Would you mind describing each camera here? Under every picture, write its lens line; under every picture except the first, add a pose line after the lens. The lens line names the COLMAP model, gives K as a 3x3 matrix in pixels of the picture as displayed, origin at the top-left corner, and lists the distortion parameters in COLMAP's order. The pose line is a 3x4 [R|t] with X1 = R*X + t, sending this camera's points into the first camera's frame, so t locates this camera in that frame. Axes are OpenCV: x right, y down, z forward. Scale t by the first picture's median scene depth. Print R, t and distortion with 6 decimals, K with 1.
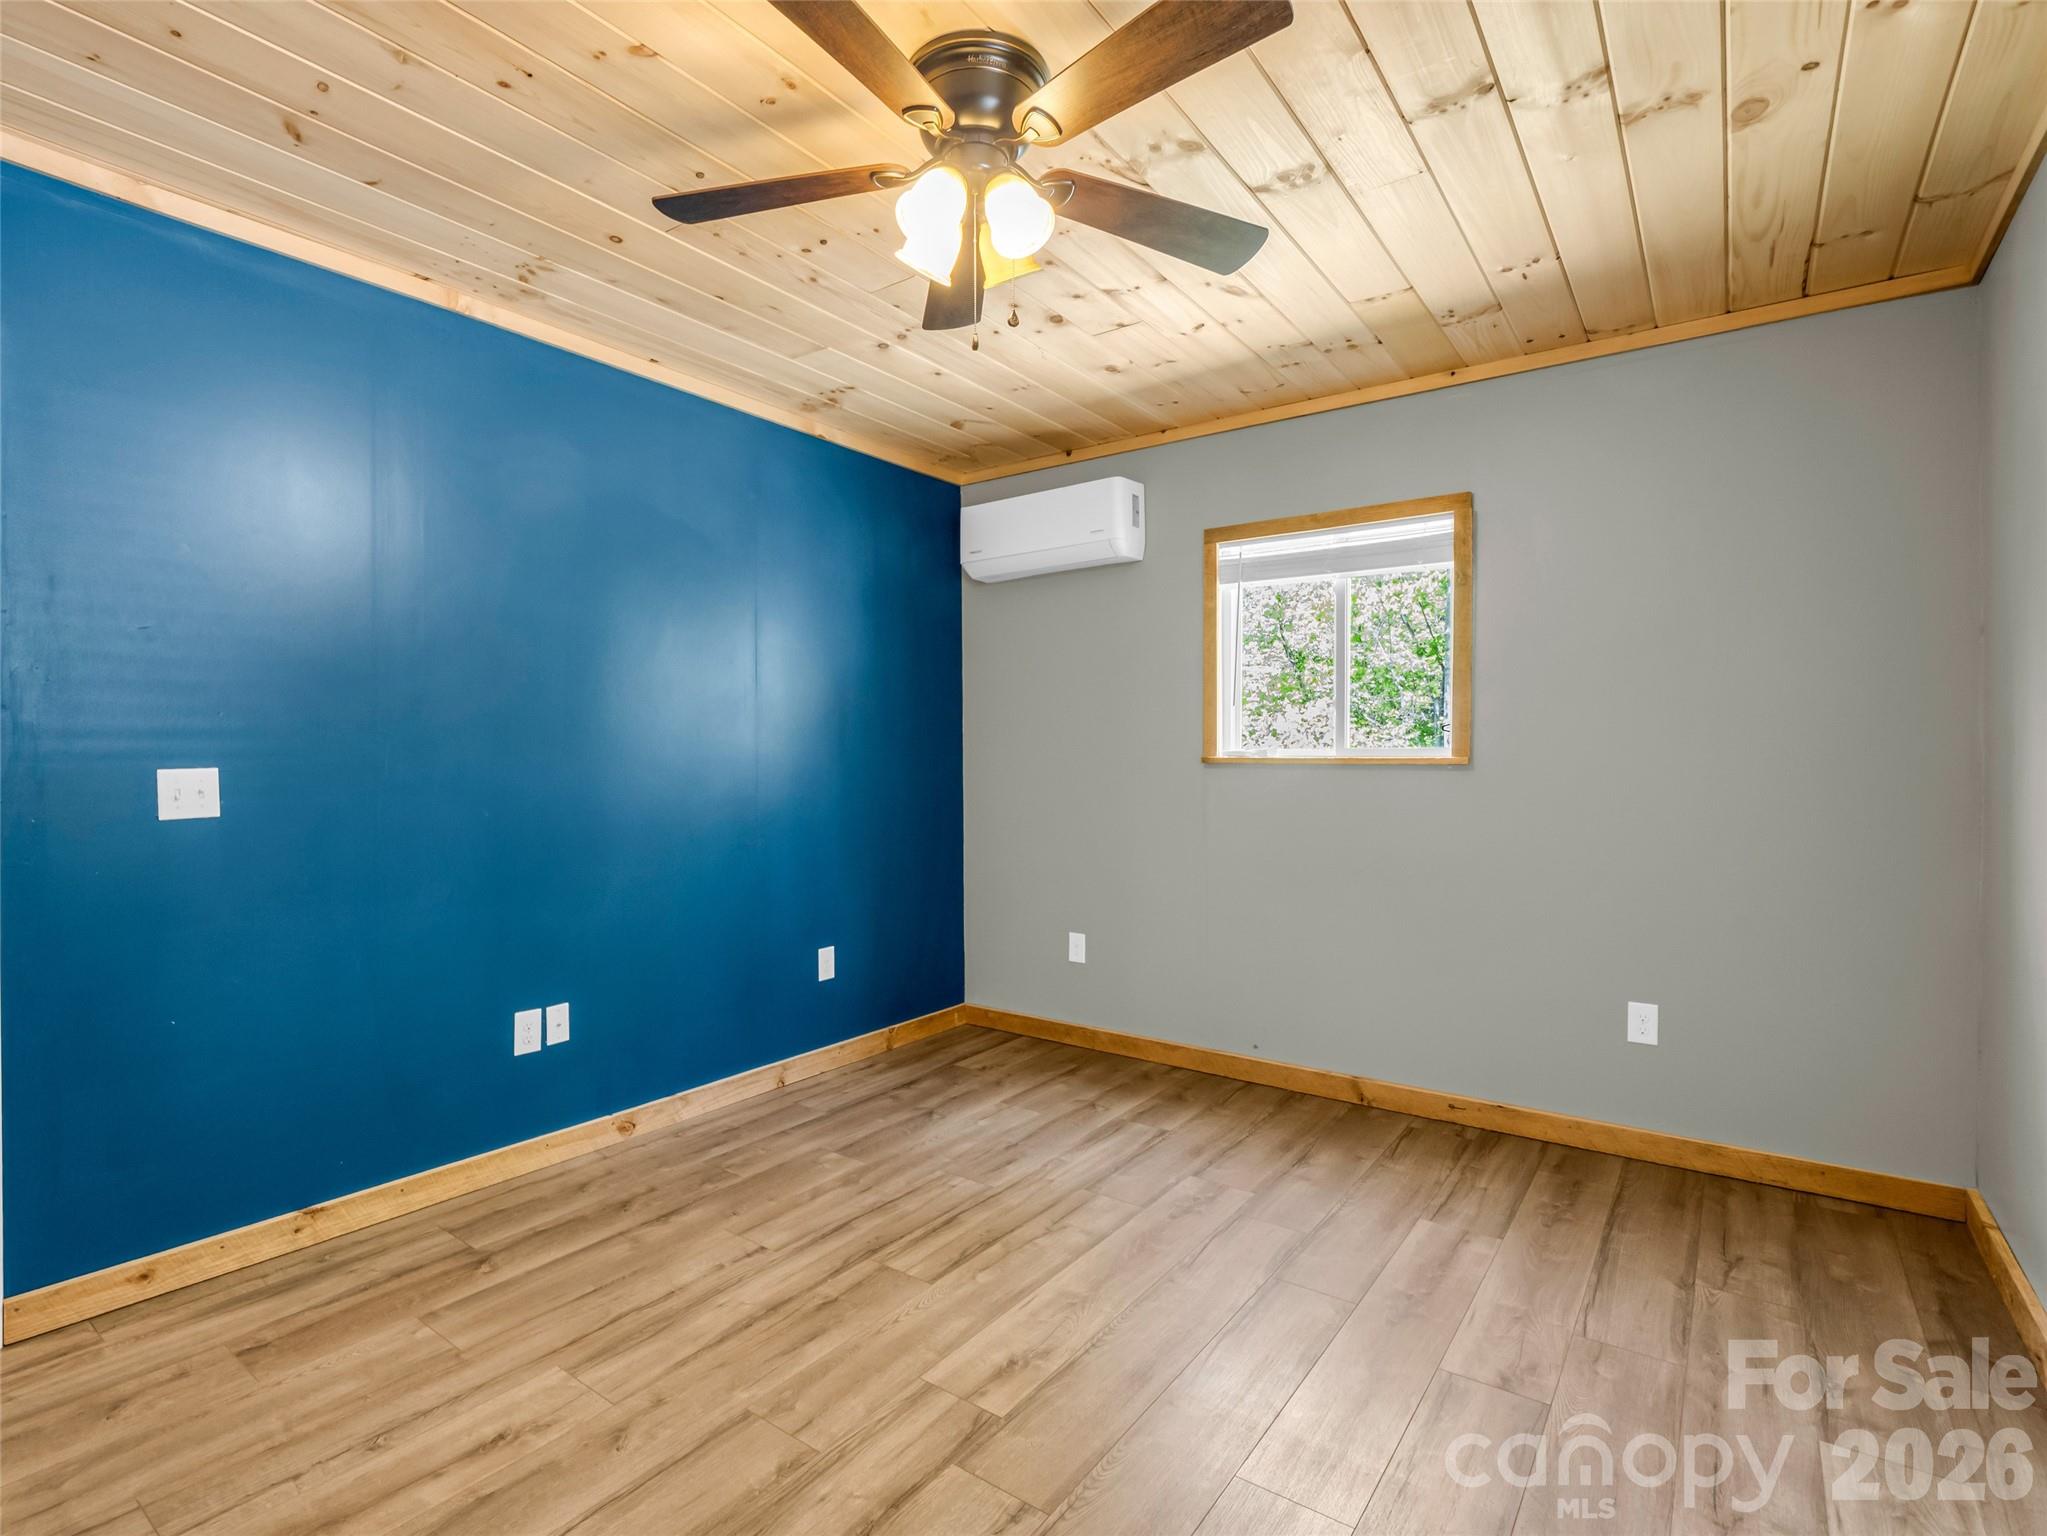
lens RADIAL K [[999.9, 0, 1007.6], [0, 999.9, 758.1], [0, 0, 1]] dist [0.002364, -0.012354]
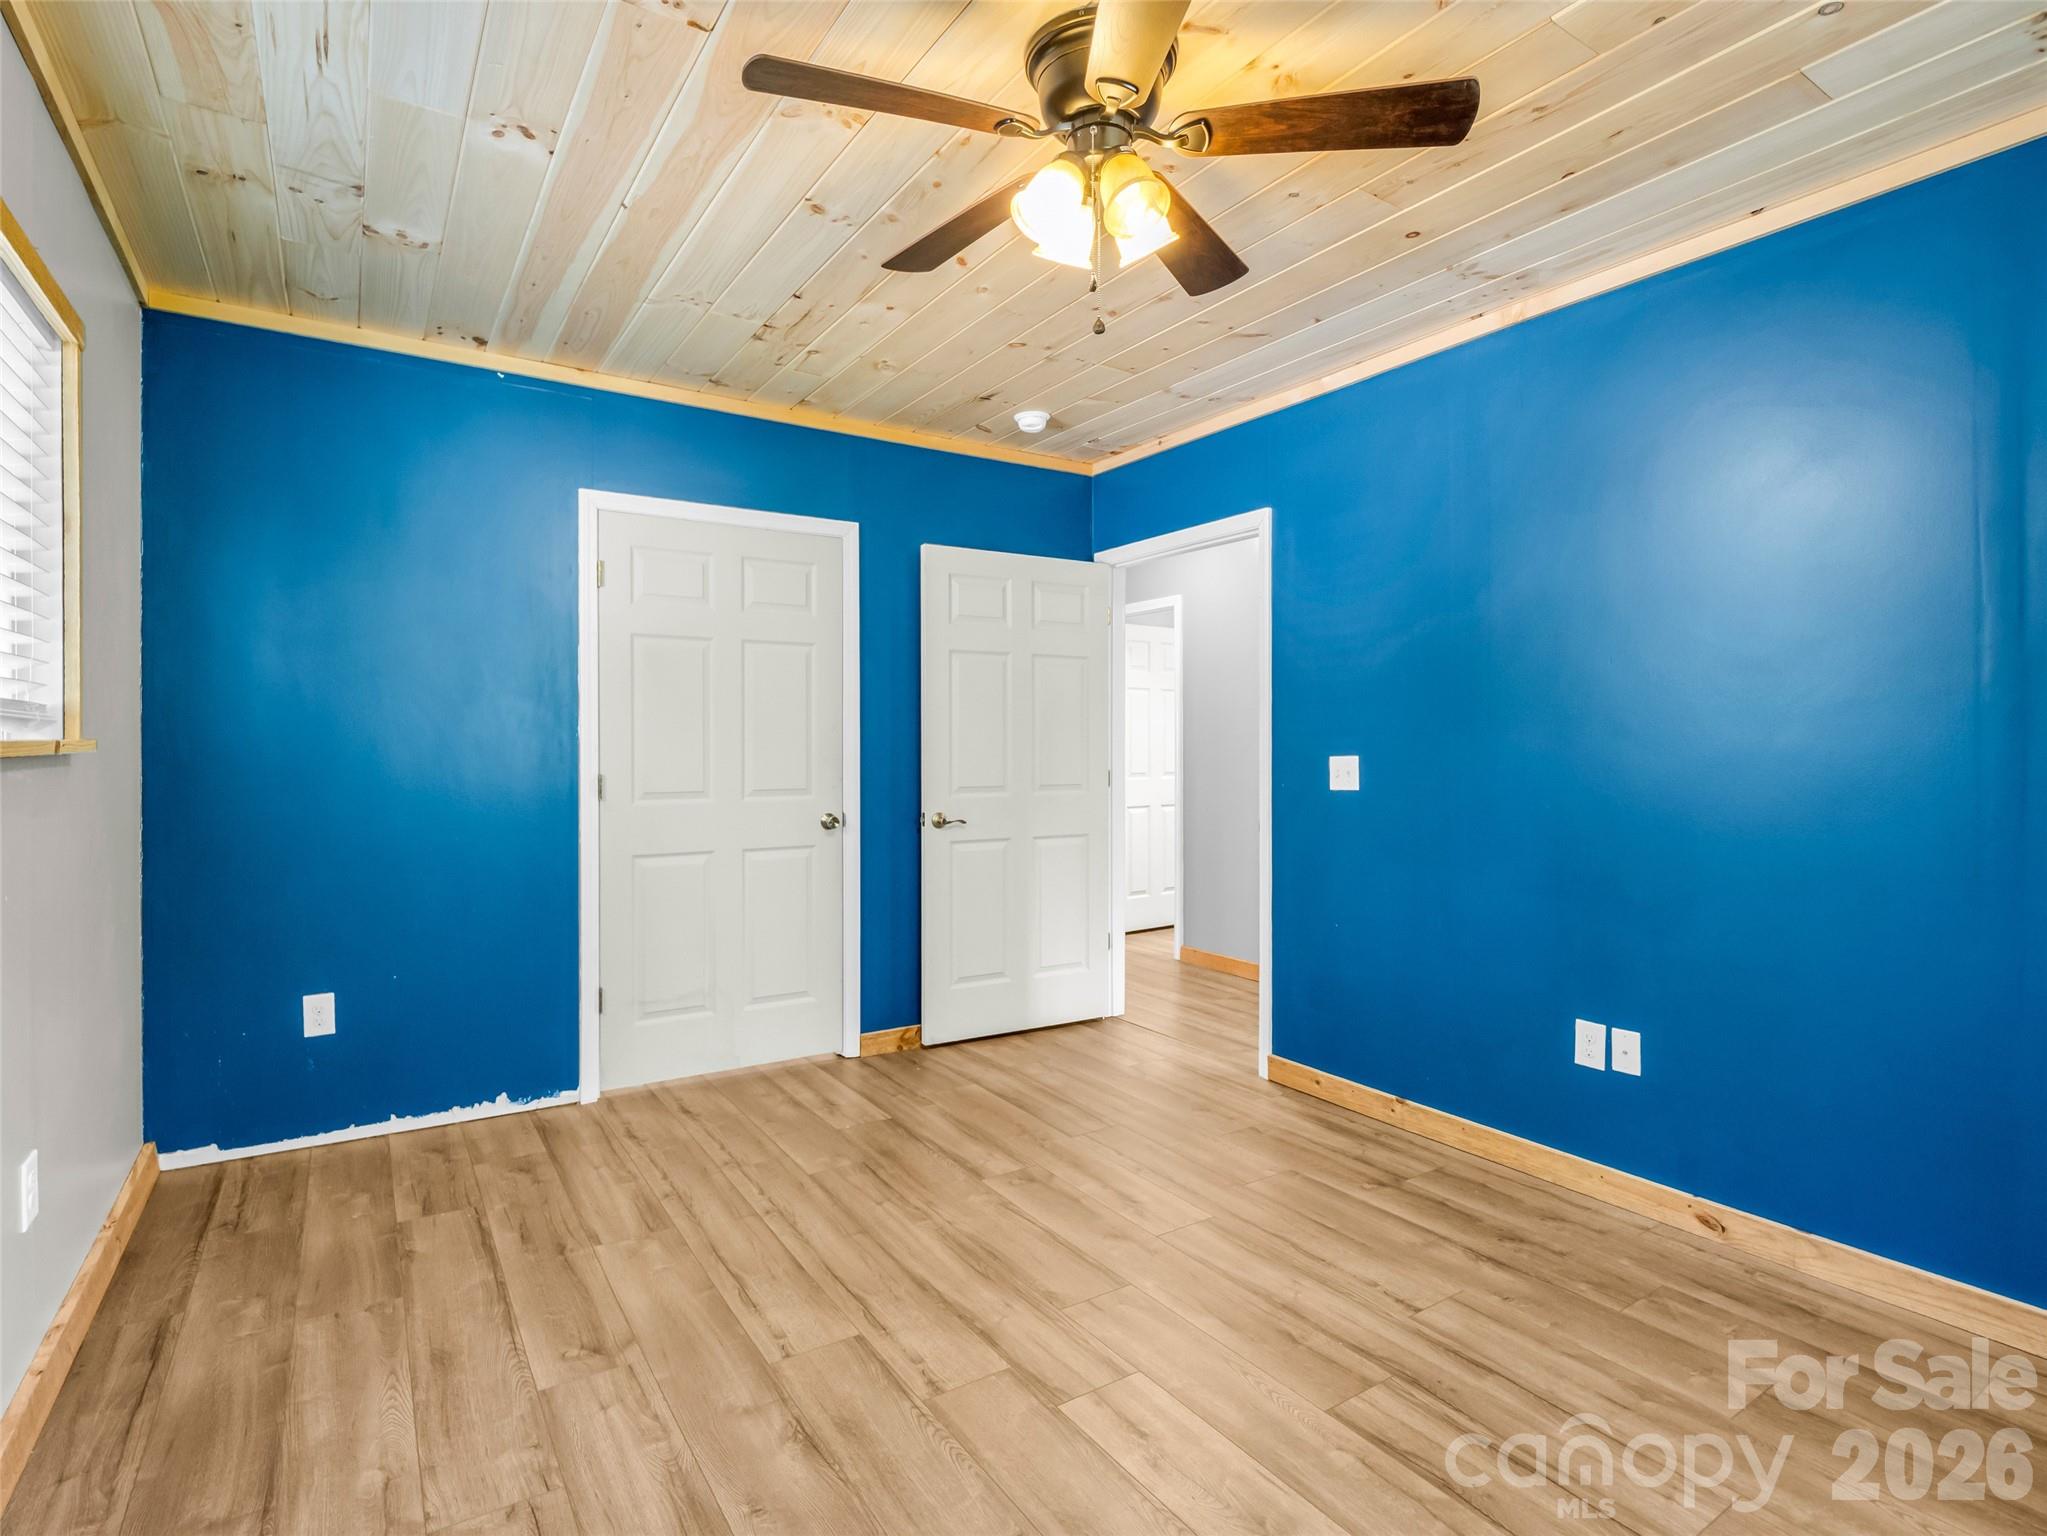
lens RADIAL K [[1096.4, 0, 1021.5], [0, 1096.4, 757.1], [0, 0, 1]] dist [0.000446, -0.016730]
pose [[-0.367099, 0.007528, -0.930151, 0.749777], [-0.003989, 0.999945, 0.009668, -0.002234], [0.930173, 0.007259, -0.367049, 0.998493]]
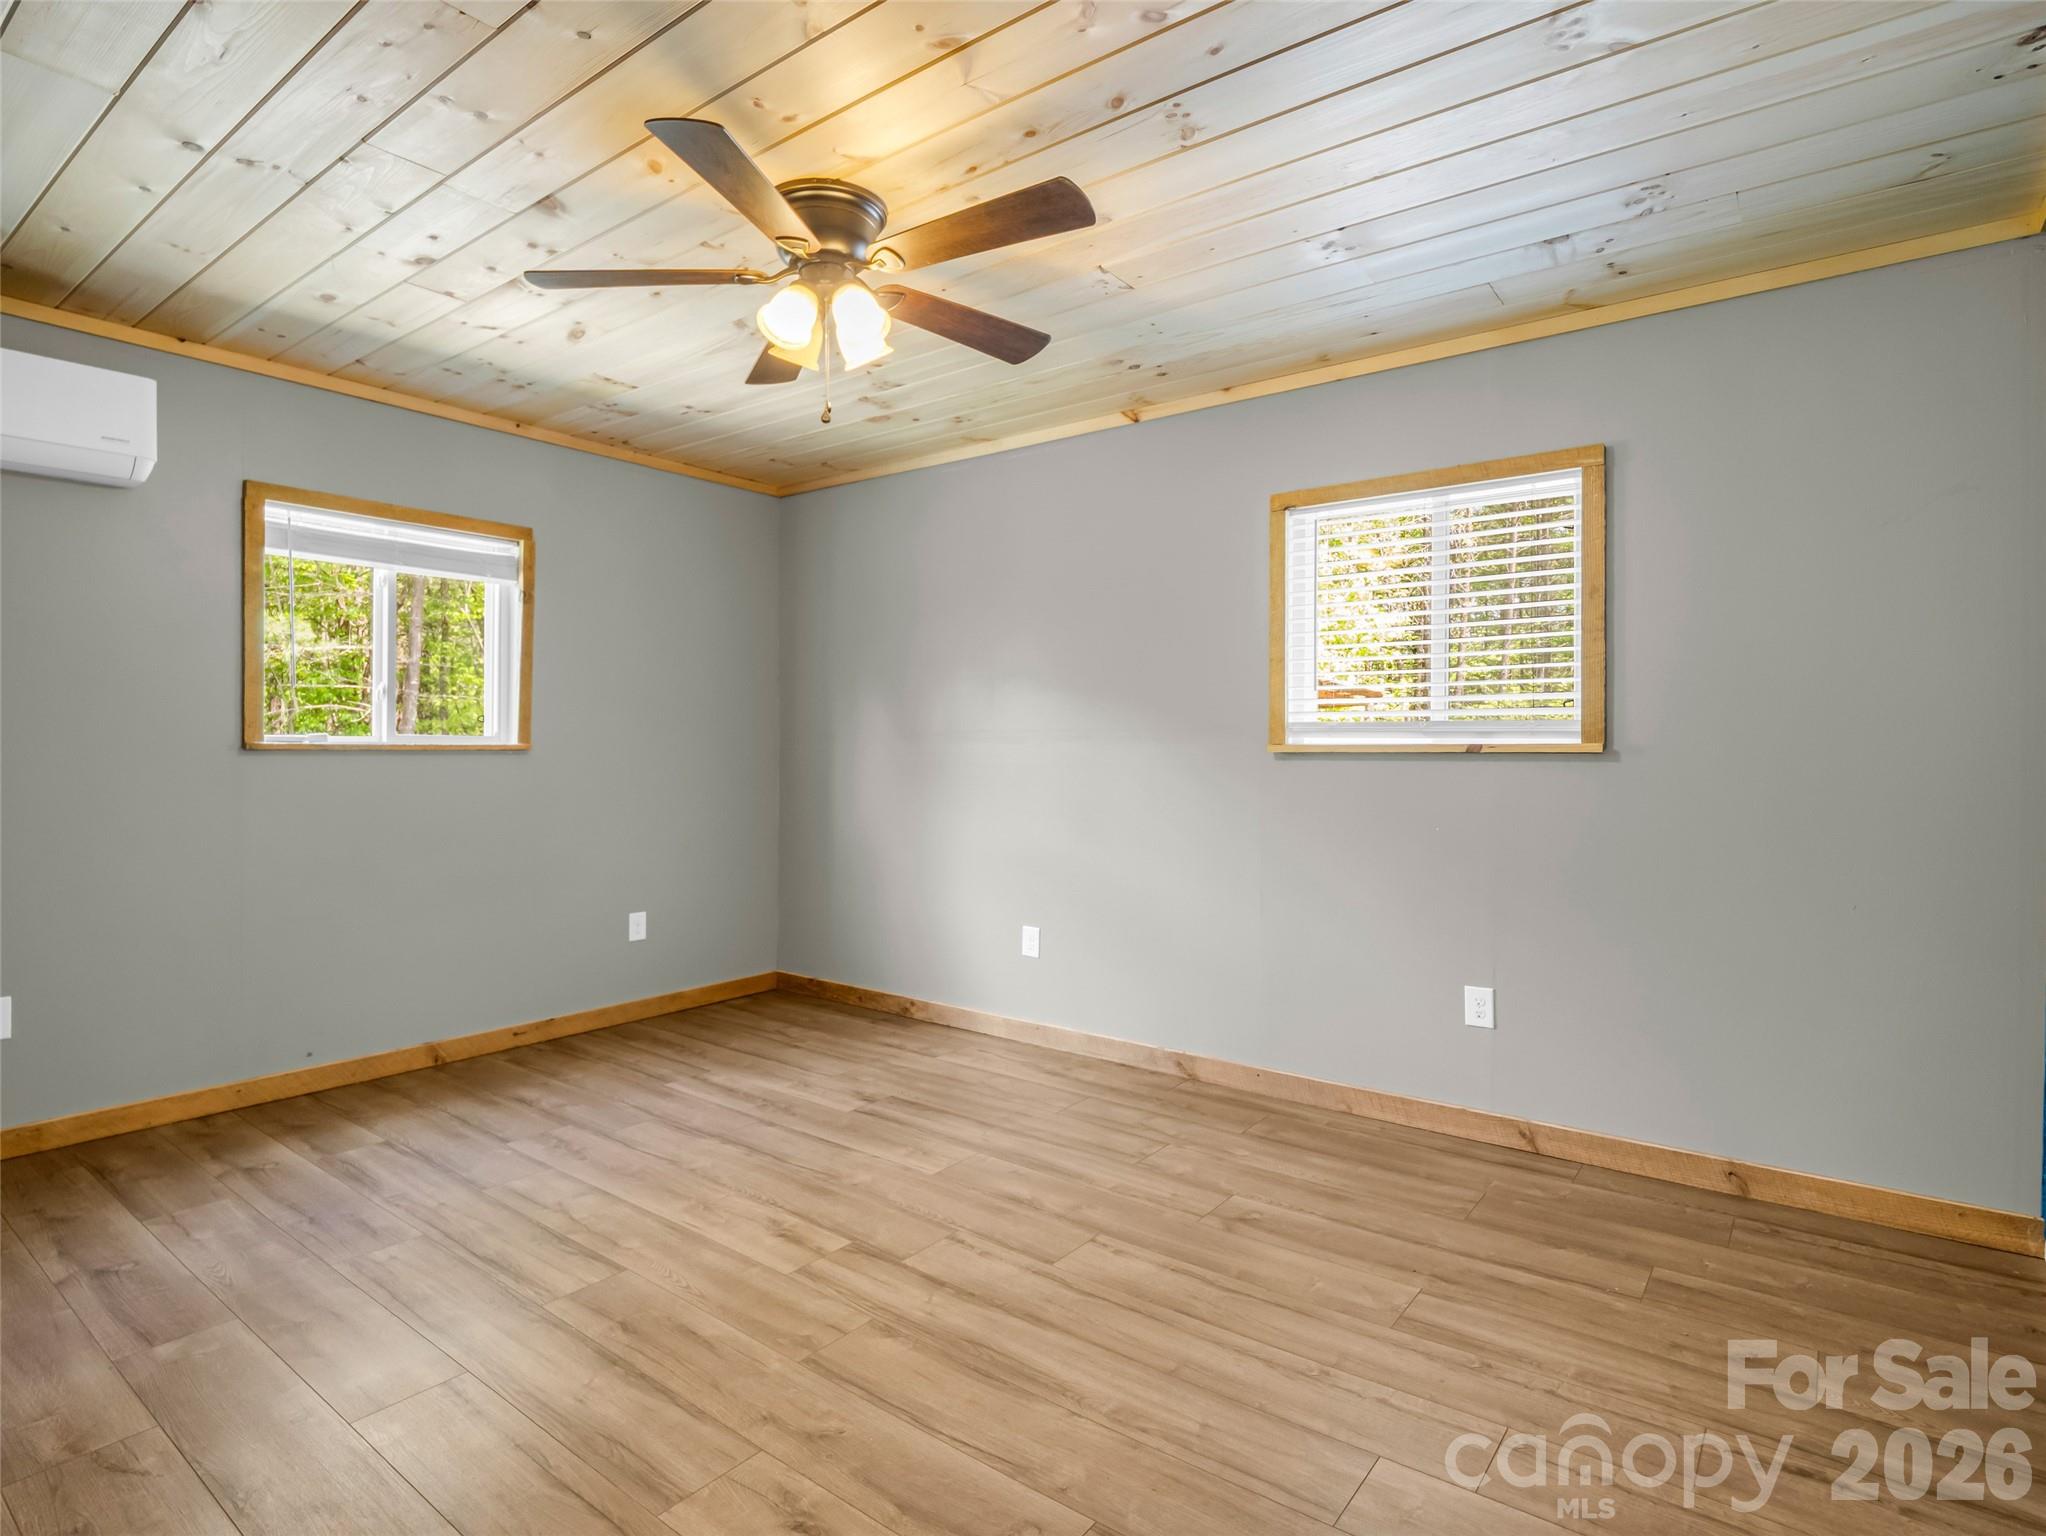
lens RADIAL K [[996.1, 0, 969.0], [0, 996.1, 757.9], [0, 0, 1]] dist [-0.006803, -0.001231]
pose [[0.081660, -0.010208, 0.996608, -0.901578], [-0.002683, 0.999942, 0.010462, 0.028065], [-0.996657, -0.003529, 0.081628, 0.551515]]
